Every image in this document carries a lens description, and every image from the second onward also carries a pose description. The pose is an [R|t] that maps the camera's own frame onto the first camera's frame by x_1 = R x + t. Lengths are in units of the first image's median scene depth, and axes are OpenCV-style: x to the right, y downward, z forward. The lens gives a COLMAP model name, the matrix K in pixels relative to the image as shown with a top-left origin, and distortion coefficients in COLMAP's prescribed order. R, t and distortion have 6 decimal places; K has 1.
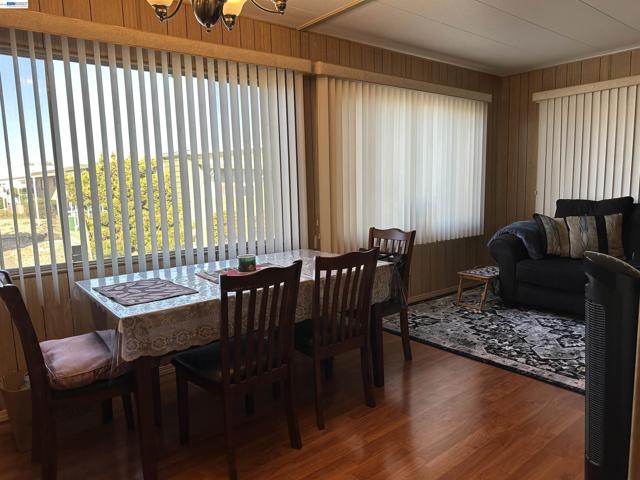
lens RADIAL K [[442.3, 0, 320.0], [0, 442.3, 240.0], [0, 0, 1]] dist [0.027793, 0.000306]
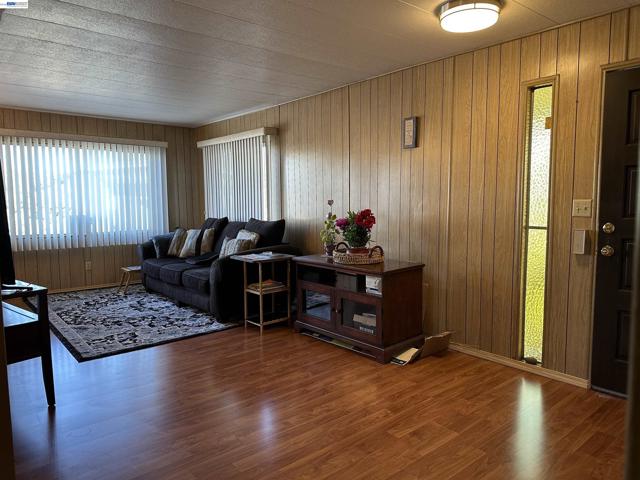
lens RADIAL K [[447.3, 0, 320.0], [0, 447.3, 240.0], [0, 0, 1]] dist [0.082721, -0.119162]
pose [[0.999558, 0.025163, -0.015850, 0.951253], [-0.025733, 0.998990, -0.036836, 0.022884], [0.014907, 0.037228, 0.999196, -0.431863]]
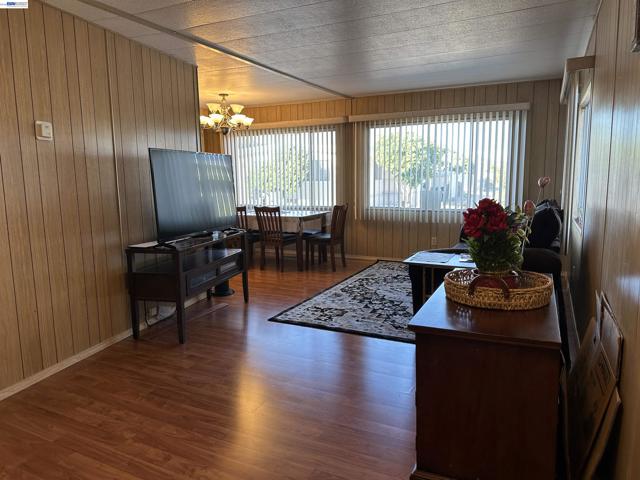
lens RADIAL K [[447.3, 0, 320.0], [0, 447.3, 240.0], [0, 0, 1]] dist [0.082721, -0.119162]
pose [[0.380156, 0.157414, -0.911428, 1.363588], [-0.116858, 0.985689, 0.121498, -0.064537], [0.917510, 0.060320, 0.393111, 0.090182]]
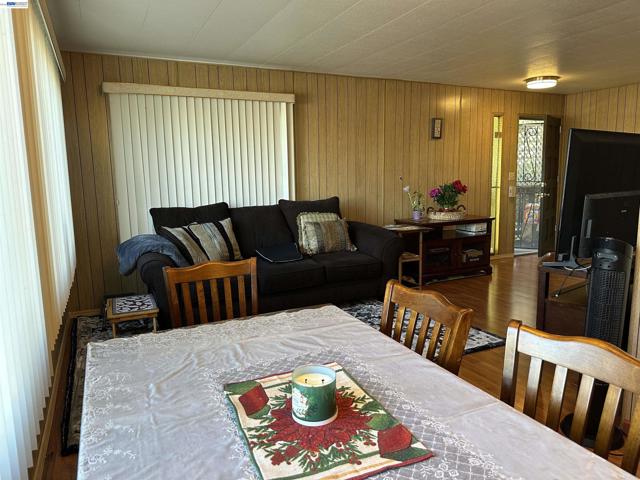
lens RADIAL K [[447.3, 0, 320.0], [0, 447.3, 240.0], [0, 0, 1]] dist [0.082721, -0.119162]
pose [[0.252864, -0.120519, 0.959966, -0.272597], [0.132073, 0.987223, 0.089152, -0.066389], [-0.958445, 0.104243, 0.265551, 0.453483]]
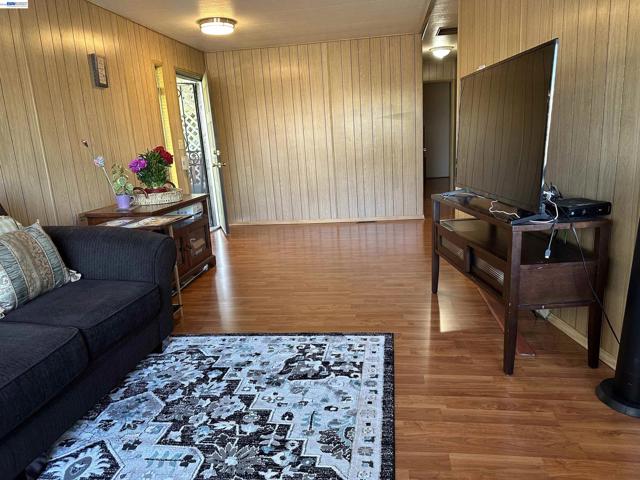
lens RADIAL K [[447.3, 0, 320.0], [0, 447.3, 240.0], [0, 0, 1]] dist [0.082721, -0.119162]
pose [[-0.647340, -0.097689, 0.755915, 0.148487], [0.175860, 0.945851, 0.272835, -0.080749], [-0.741636, 0.309552, -0.595108, 0.748130]]
